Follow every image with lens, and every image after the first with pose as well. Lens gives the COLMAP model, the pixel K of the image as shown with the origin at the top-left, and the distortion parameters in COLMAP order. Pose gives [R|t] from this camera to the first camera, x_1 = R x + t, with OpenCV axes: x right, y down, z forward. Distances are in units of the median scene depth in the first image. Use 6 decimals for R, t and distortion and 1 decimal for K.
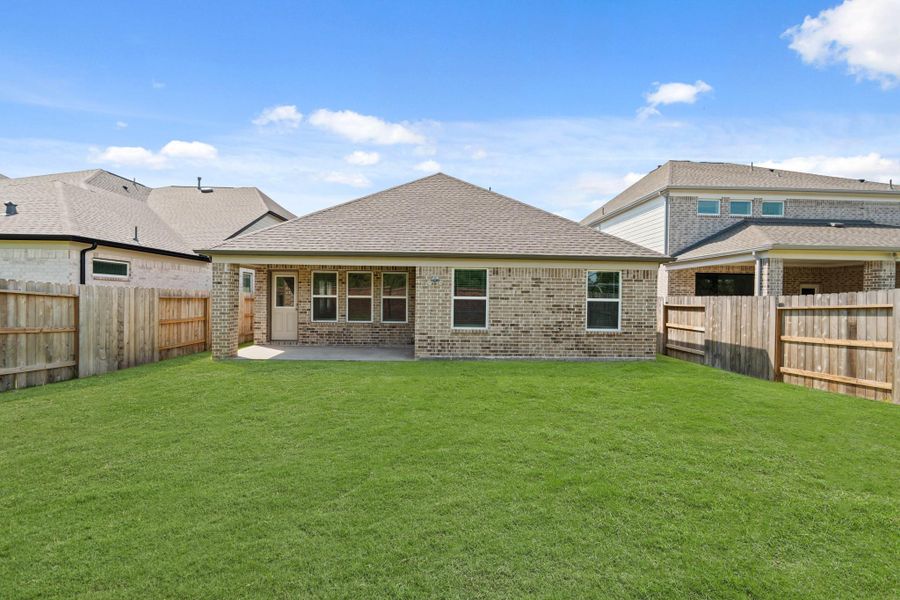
lens RADIAL K [[389.1, 0, 450.0], [0, 389.1, 300.0], [0, 0, 1]] dist [-0.001438, -0.000318]
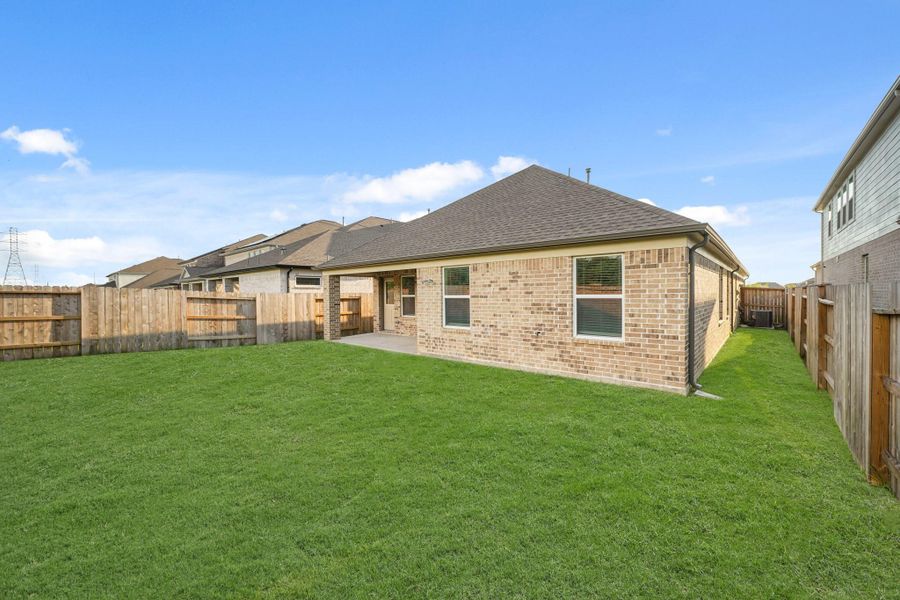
lens RADIAL K [[357.1, 0, 450.0], [0, 357.1, 300.0], [0, 0, 1]] dist [-0.001016, -0.000001]
pose [[0.723512, -0.007478, -0.690271, 0.660364], [0.016087, 0.999852, 0.006030, -0.002199], [0.690124, -0.015467, 0.723526, 0.334691]]
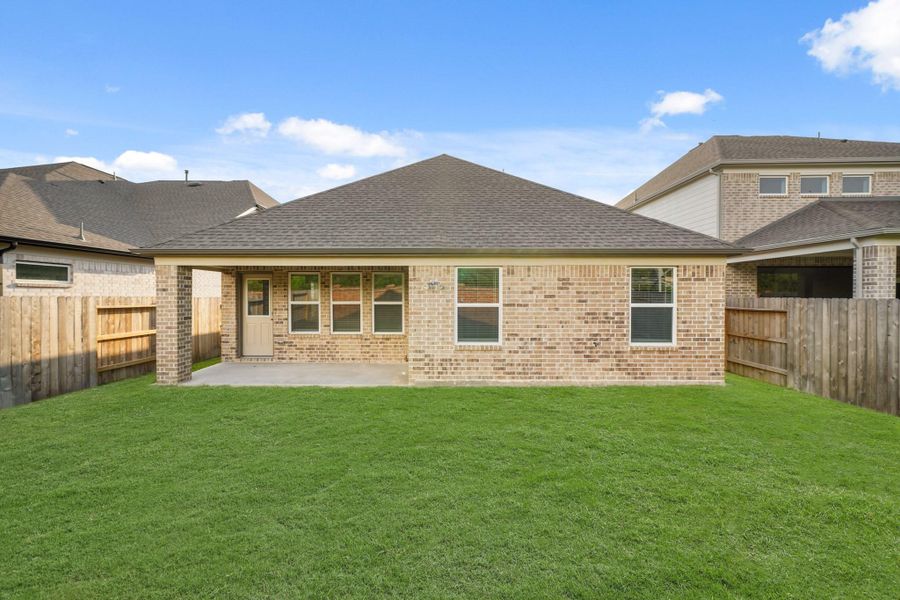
lens RADIAL K [[399.8, 0, 447.4], [0, 399.8, 298.5], [0, 0, 1]] dist [0.009998, 0.000181]
pose [[0.998876, -0.011862, -0.045889, 0.026425], [0.012062, 0.999919, 0.004069, -0.022176], [0.045837, -0.004618, 0.998938, 0.192914]]
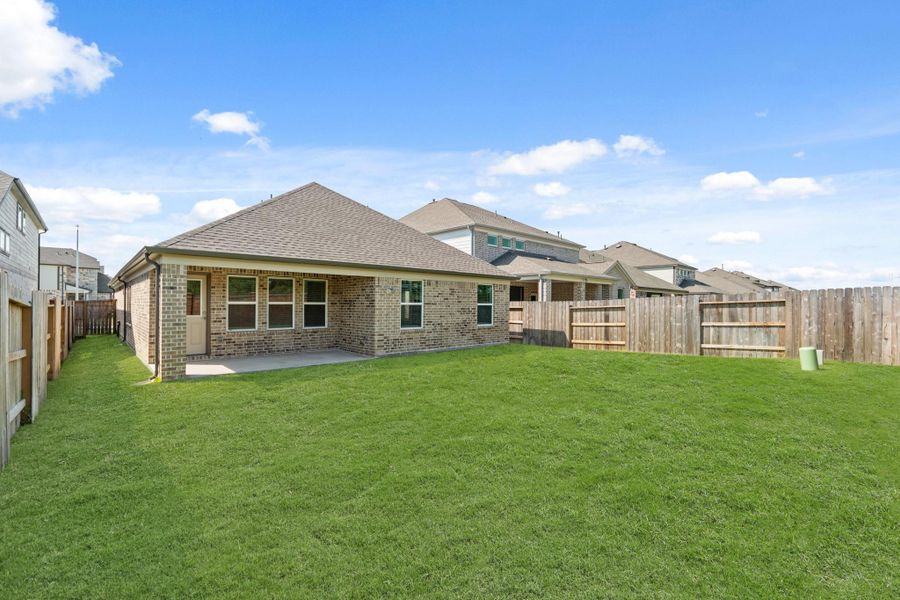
lens RADIAL K [[389.1, 0, 450.0], [0, 389.1, 300.0], [0, 0, 1]] dist [-0.001438, -0.000318]
pose [[0.757277, -0.001868, 0.653091, -0.663781], [0.006921, 0.999963, -0.005165, -0.009796], [-0.653057, 0.008431, 0.757262, -0.017480]]
